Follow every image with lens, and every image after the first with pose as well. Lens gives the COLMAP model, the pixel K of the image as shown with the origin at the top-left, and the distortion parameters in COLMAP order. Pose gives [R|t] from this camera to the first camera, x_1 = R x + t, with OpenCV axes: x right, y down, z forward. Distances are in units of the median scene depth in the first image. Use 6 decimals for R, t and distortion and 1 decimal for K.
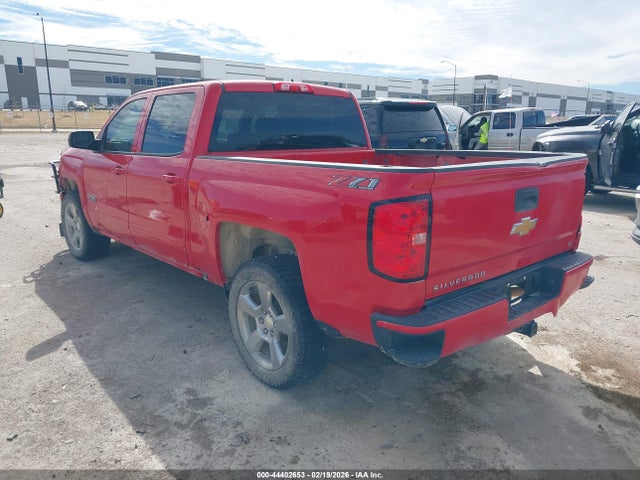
lens RADIAL K [[488.6, 0, 309.0], [0, 488.6, 239.3], [0, 0, 1]] dist [-0.006994, -0.001917]
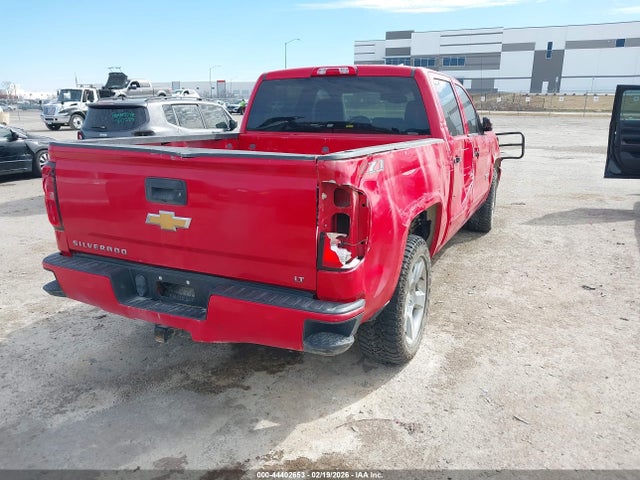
lens RADIAL K [[499.6, 0, 320.0], [0, 499.6, 240.0], [0, 0, 1]] dist [0.033584, 0.000796]
pose [[0.405650, 0.218029, -0.887644, 1.138071], [-0.196249, 0.969261, 0.148392, -0.149602], [0.892712, 0.114004, 0.435969, 0.691459]]
